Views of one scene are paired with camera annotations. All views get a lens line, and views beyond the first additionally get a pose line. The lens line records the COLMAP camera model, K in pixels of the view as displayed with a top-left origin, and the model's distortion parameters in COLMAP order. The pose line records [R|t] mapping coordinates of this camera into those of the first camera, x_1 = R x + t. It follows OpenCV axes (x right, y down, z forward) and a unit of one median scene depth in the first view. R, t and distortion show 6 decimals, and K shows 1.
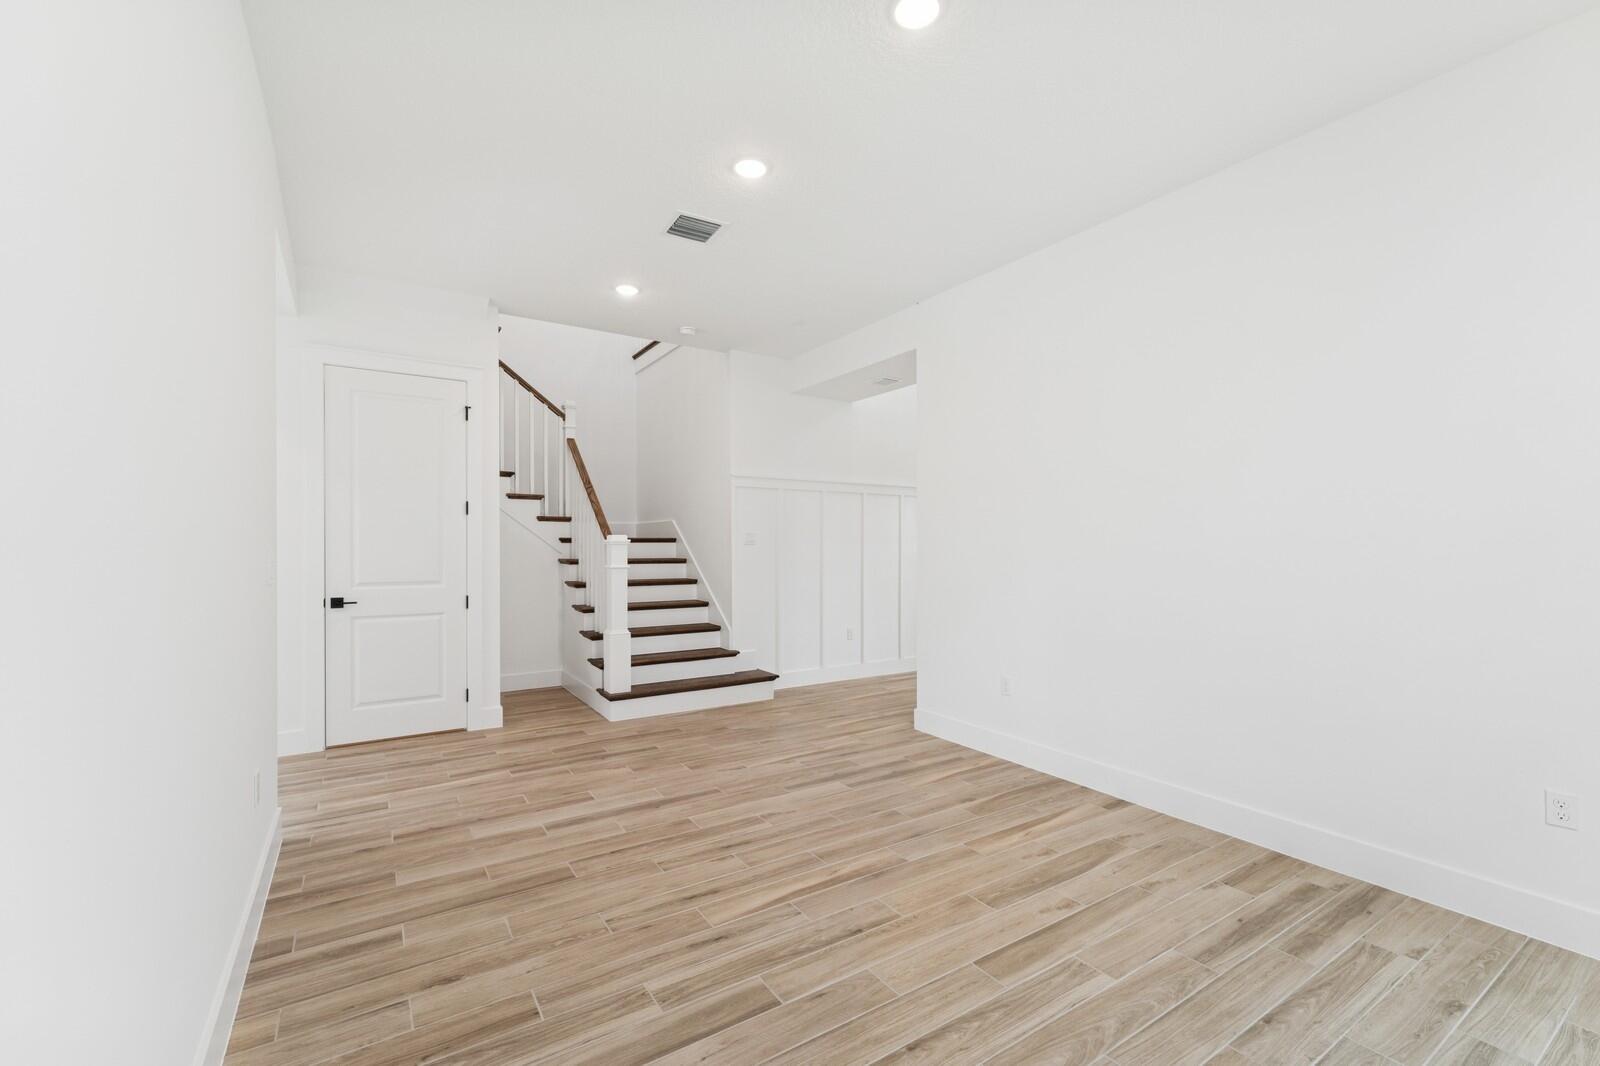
lens RADIAL K [[661.3, 0, 791.4], [0, 661.3, 548.8], [0, 0, 1]] dist [0.003302, 0.000302]
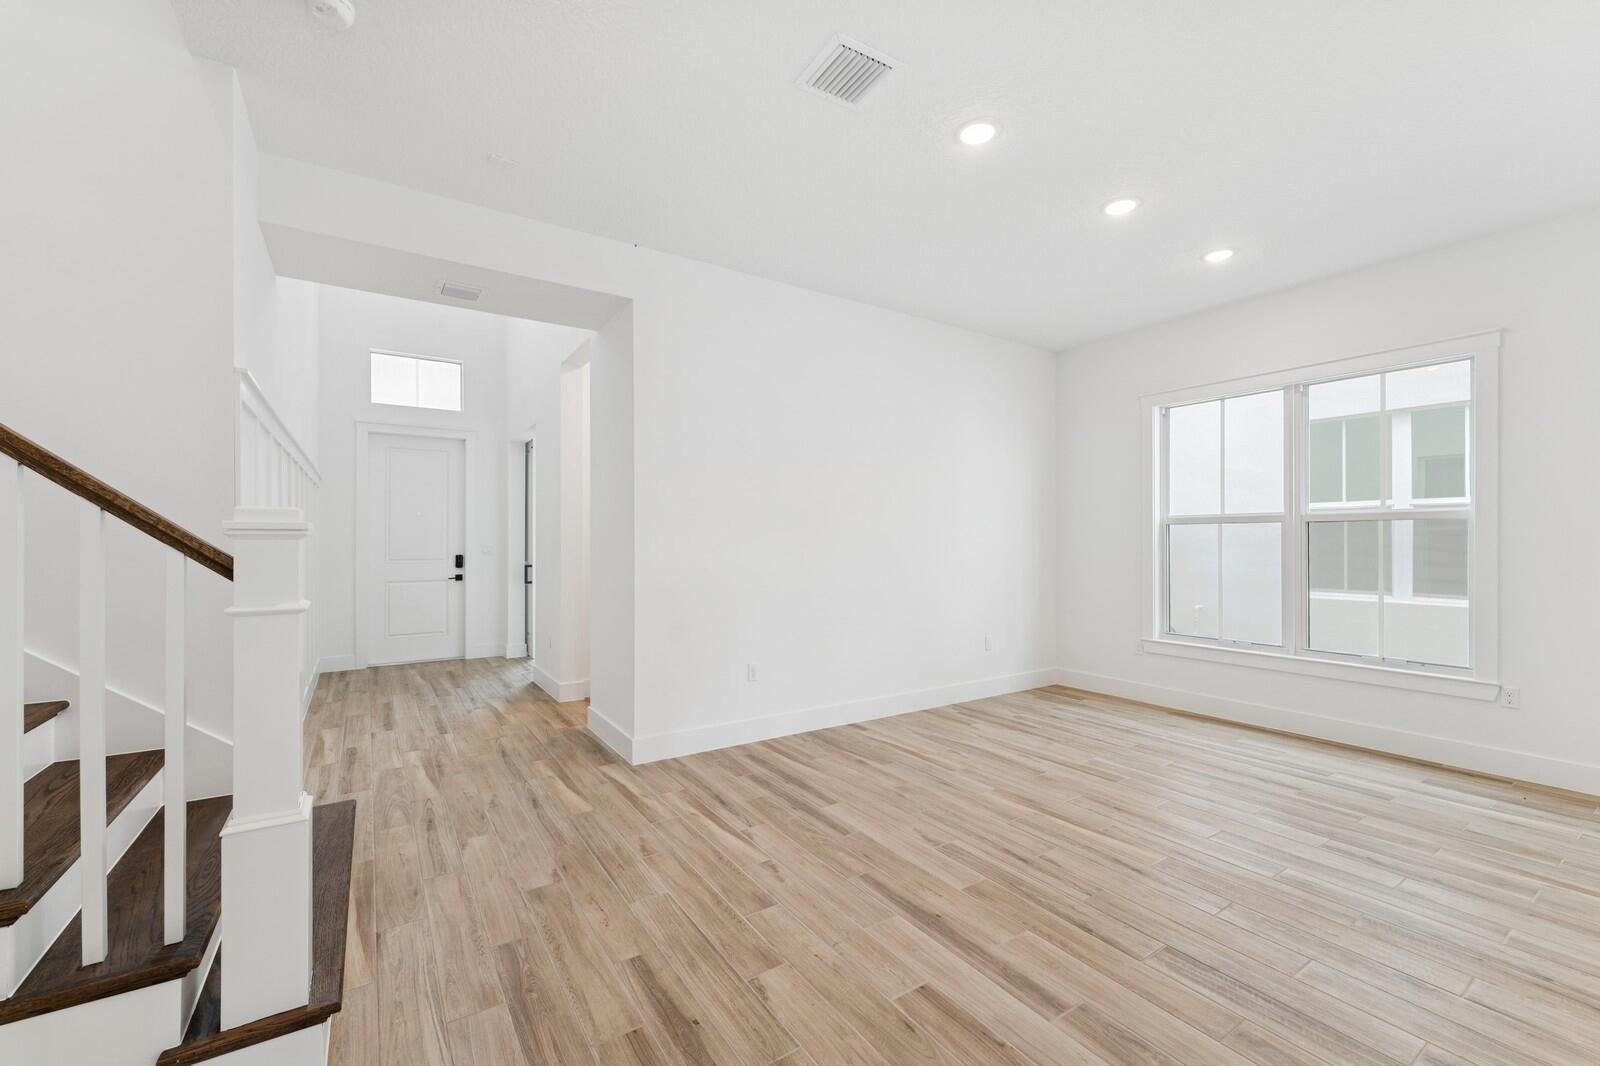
lens RADIAL K [[661.3, 0, 799.5], [0, 661.3, 528.7], [0, 0, 1]] dist [0.003302, 0.000302]
pose [[-0.014378, 0.015740, 0.999773, -0.845807], [0.003500, 0.999871, -0.015691, -0.004573], [-0.999891, 0.003274, -0.014431, 1.083326]]
